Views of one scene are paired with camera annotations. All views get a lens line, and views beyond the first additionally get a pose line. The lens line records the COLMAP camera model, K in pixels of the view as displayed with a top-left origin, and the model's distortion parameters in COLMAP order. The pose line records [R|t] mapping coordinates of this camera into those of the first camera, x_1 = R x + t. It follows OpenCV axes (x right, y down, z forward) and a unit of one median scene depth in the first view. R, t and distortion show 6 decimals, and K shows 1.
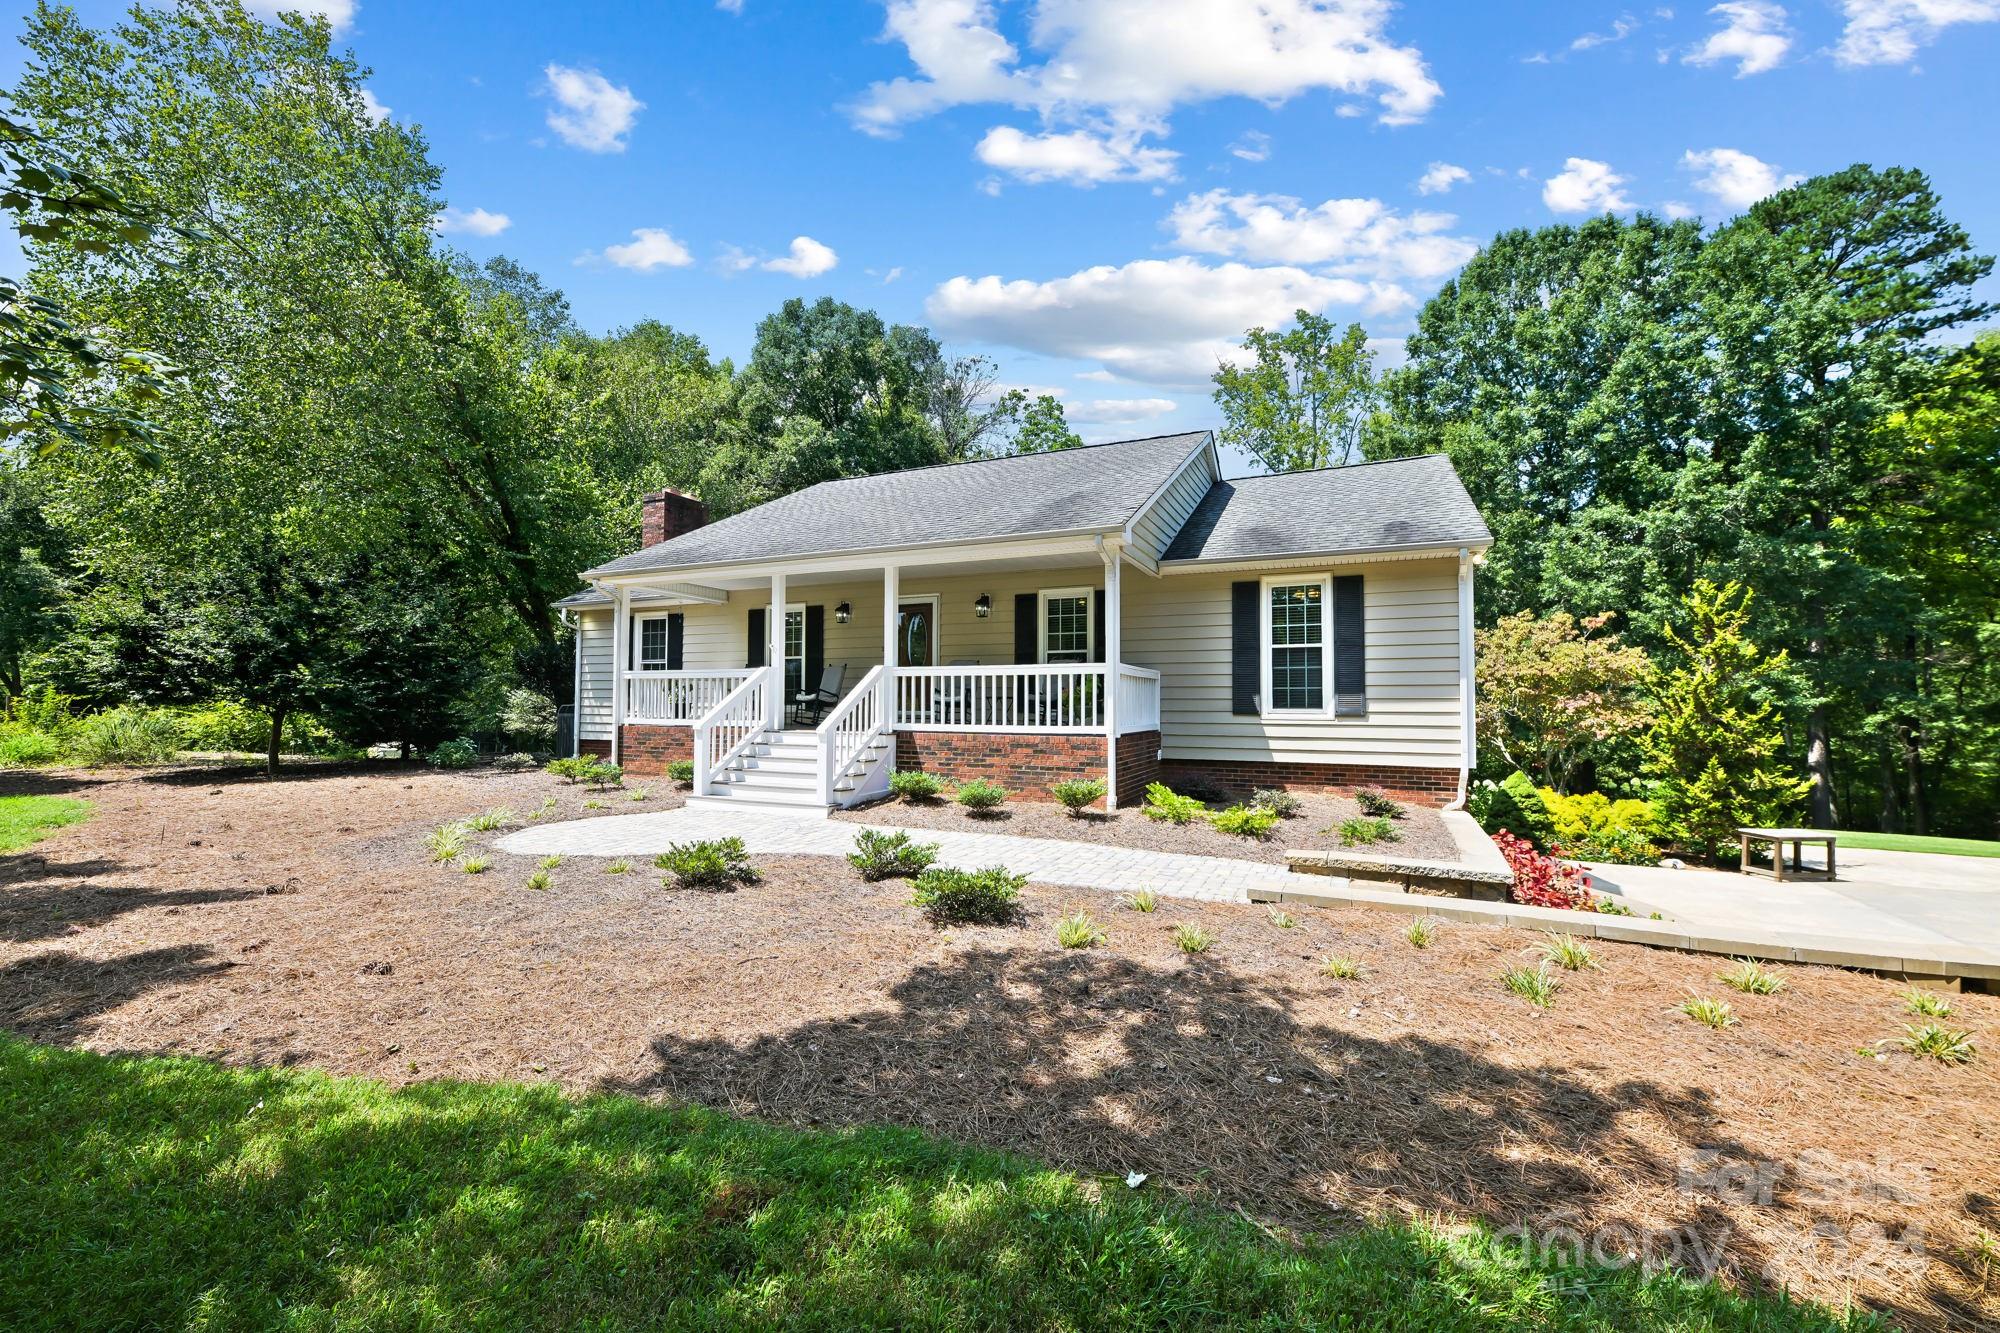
lens RADIAL K [[811.4, 0, 990.5], [0, 811.4, 669.7], [0, 0, 1]] dist [-0.007528, -0.002224]
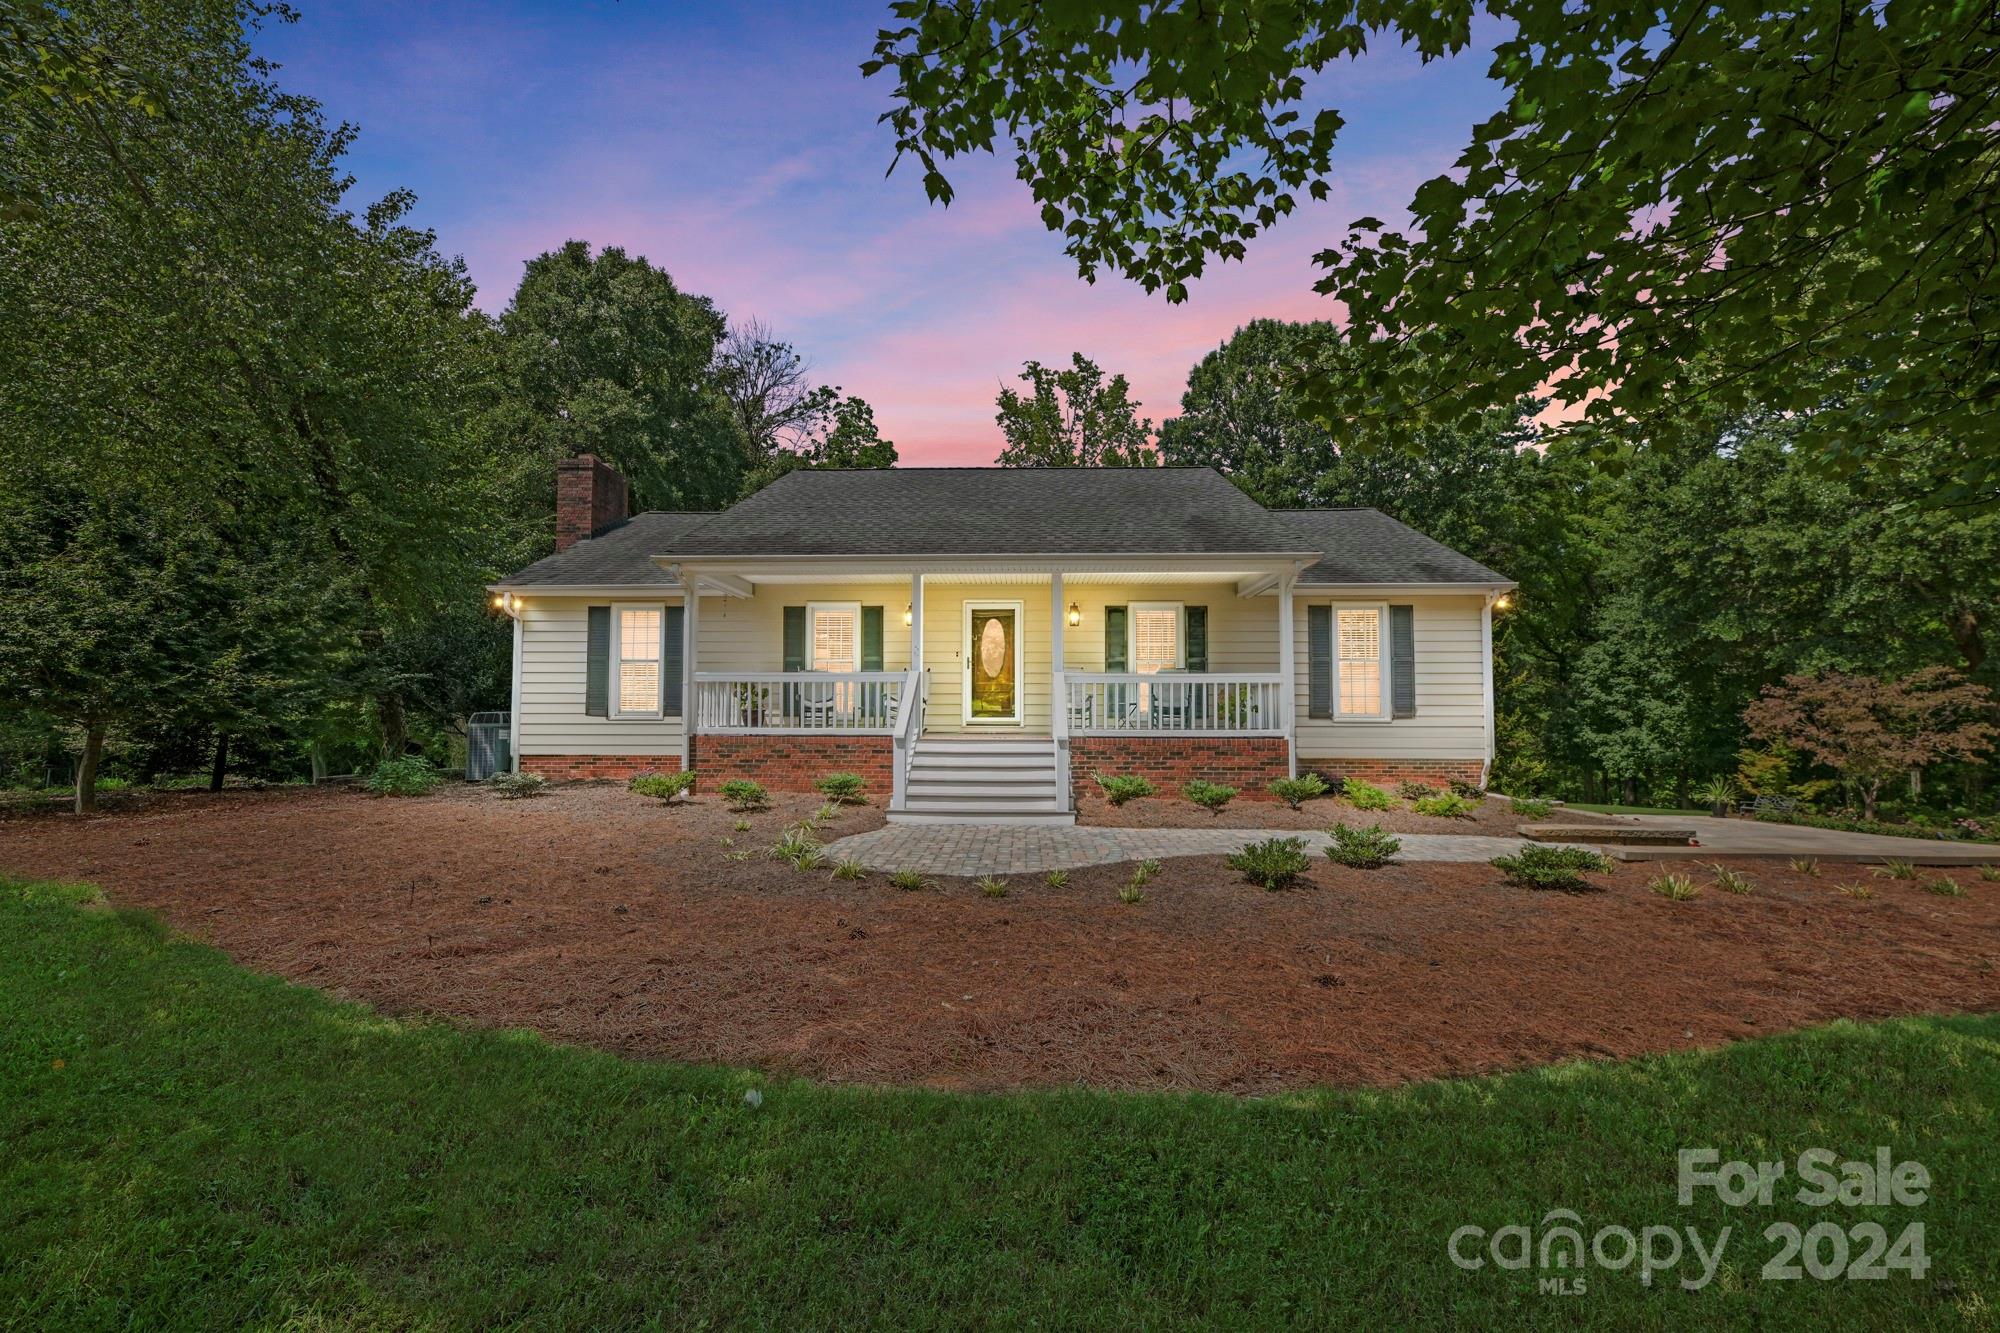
lens RADIAL K [[811.4, 0, 1001.8], [0, 811.4, 687.2], [0, 0, 1]] dist [-0.007528, -0.002224]
pose [[0.918090, 0.009252, 0.396265, -0.163034], [-0.013819, 0.999867, 0.008674, 0.001656], [-0.396132, -0.013439, 0.918095, 0.029050]]
